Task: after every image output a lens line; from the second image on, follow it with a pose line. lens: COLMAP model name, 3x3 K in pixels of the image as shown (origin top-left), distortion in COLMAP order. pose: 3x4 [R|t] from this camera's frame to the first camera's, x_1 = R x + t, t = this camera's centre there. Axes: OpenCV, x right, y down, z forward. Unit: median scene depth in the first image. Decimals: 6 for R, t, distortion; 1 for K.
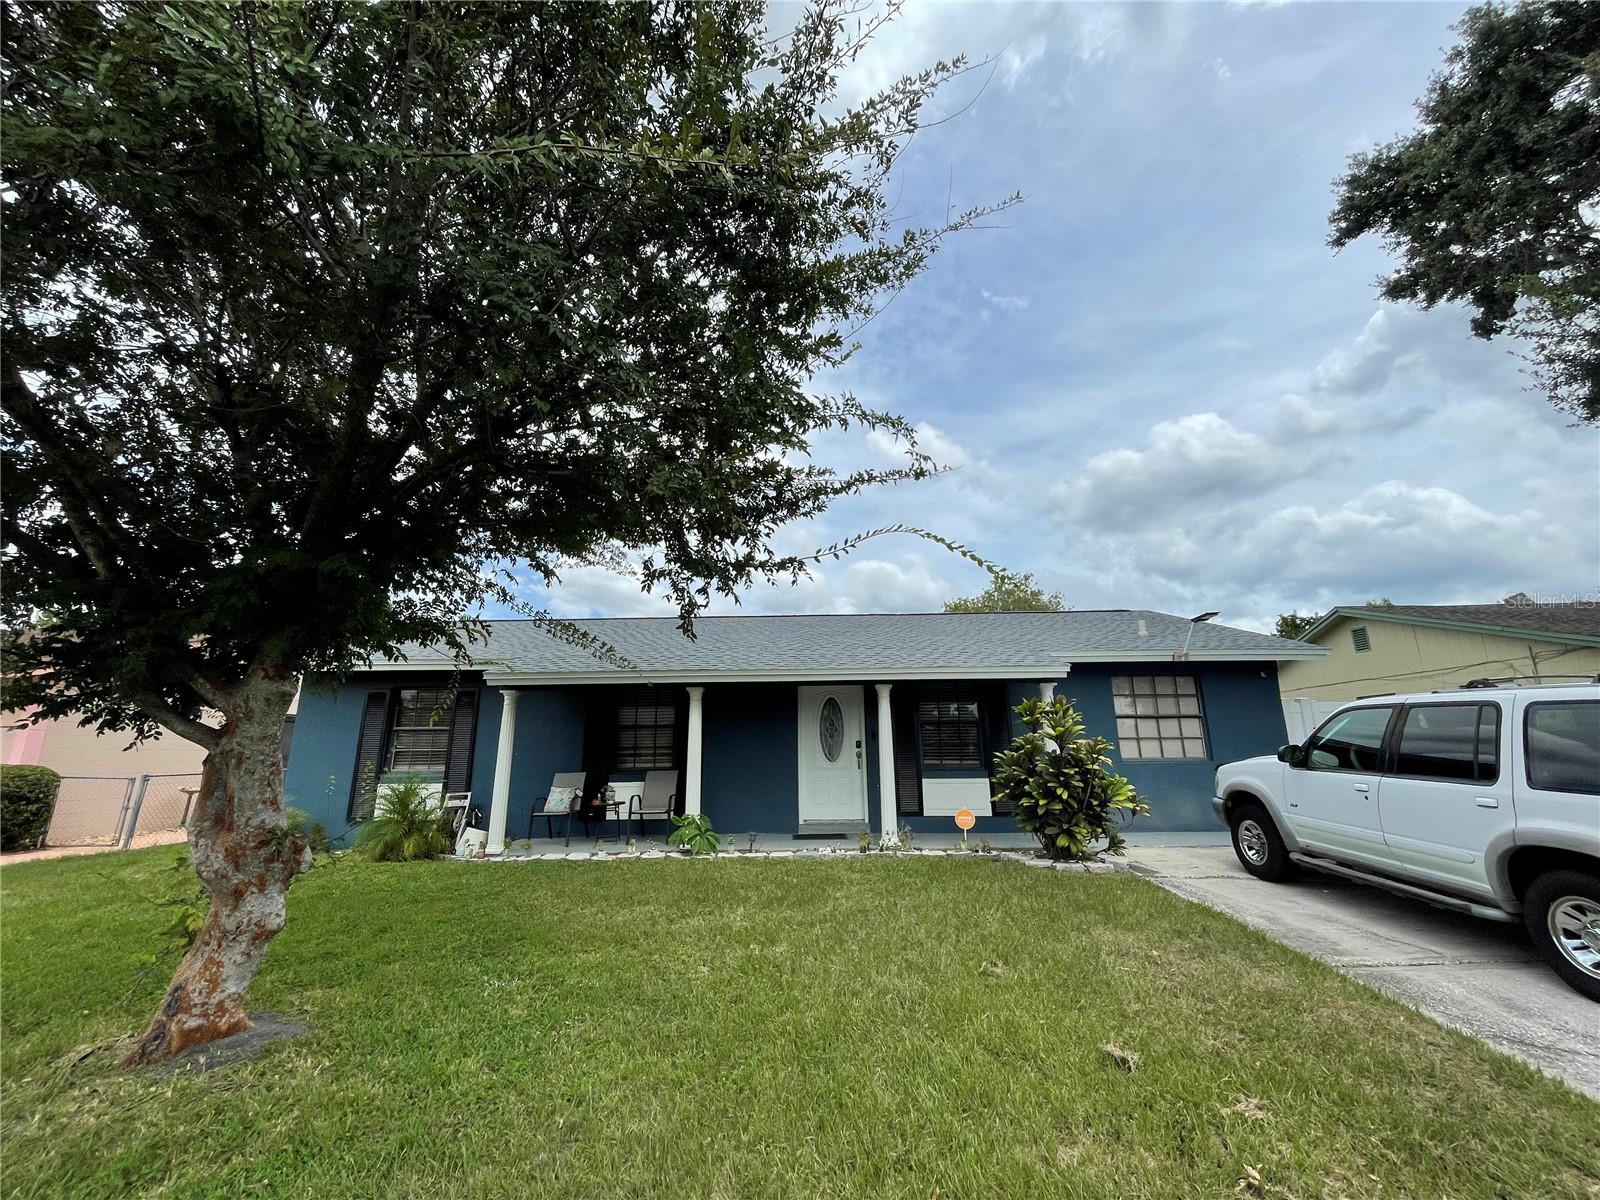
lens RADIAL K [[653.0, 0, 800.9], [0, 653.0, 599.7], [0, 0, 1]] dist [0.001061, 0.000399]
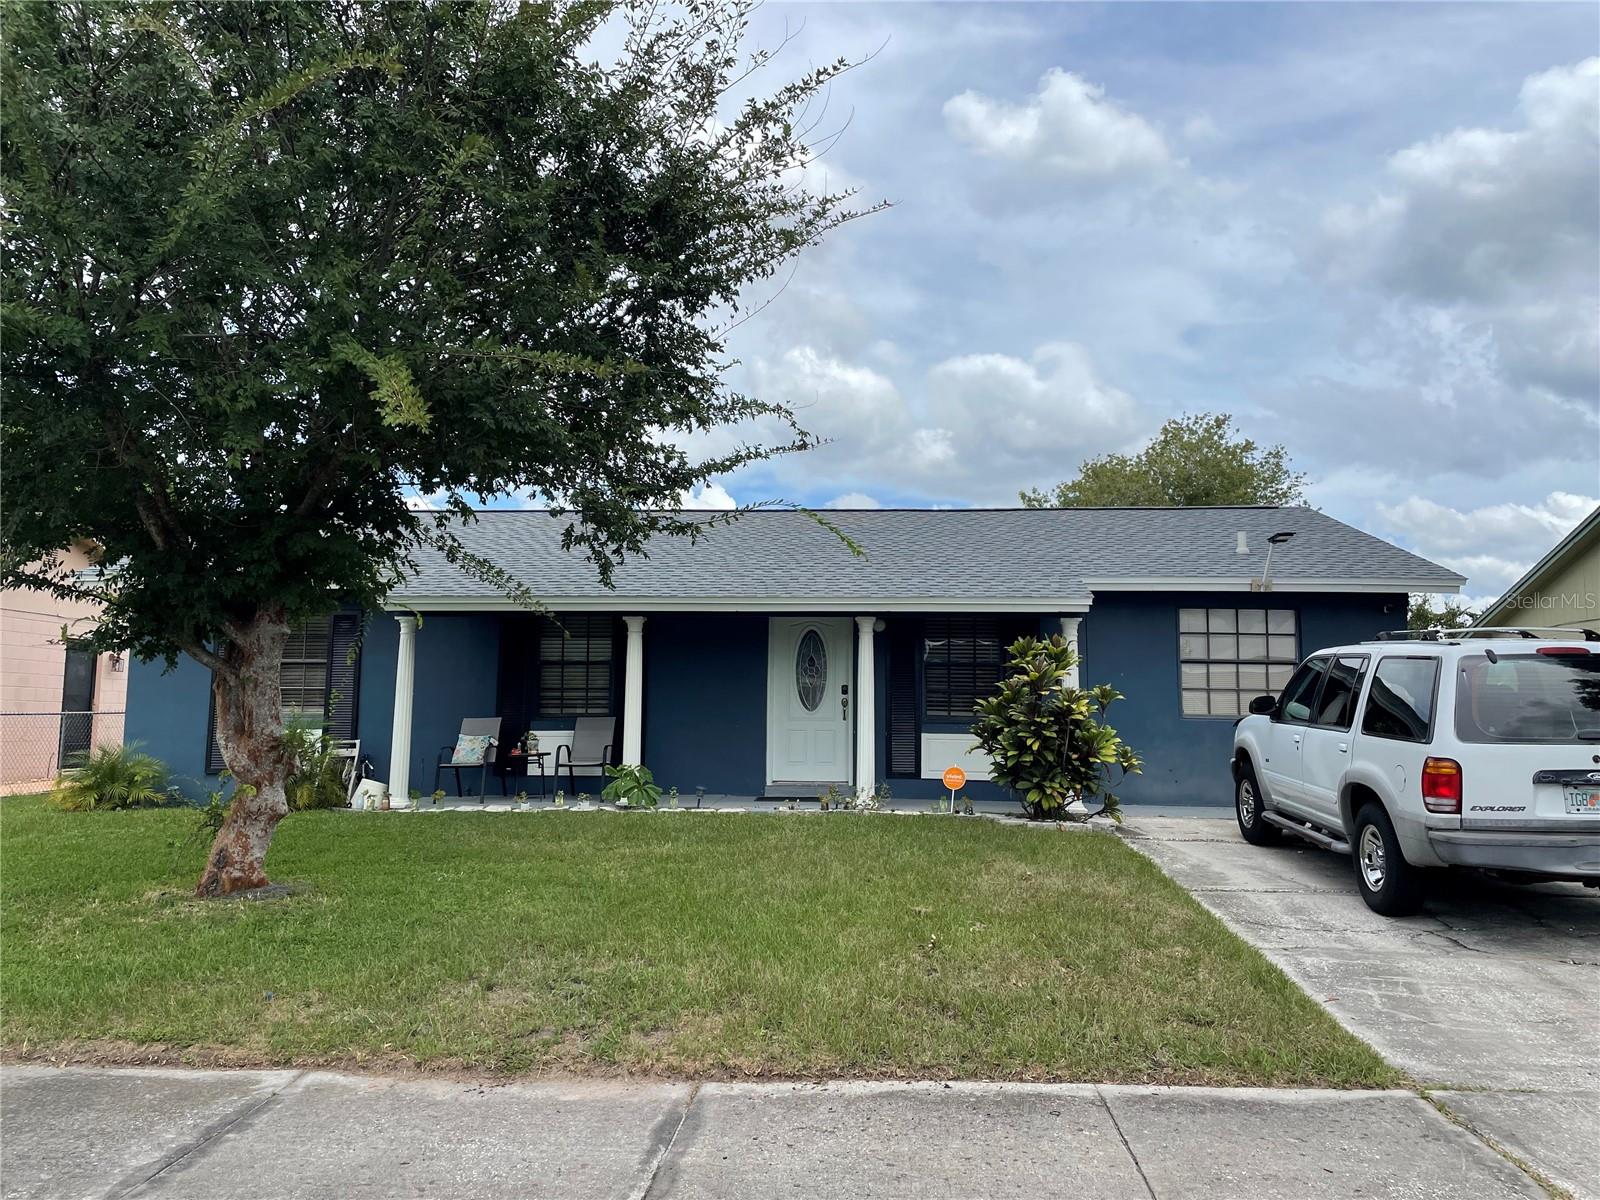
lens RADIAL K [[1208.8, 0, 803.6], [0, 1208.8, 600.2], [0, 0, 1]] dist [0.093191, -0.000516]
pose [[0.998658, 0.014302, -0.049784, 0.134395], [-0.007361, 0.990555, 0.136916, -0.101365], [0.051272, -0.136366, 0.989331, -0.517481]]
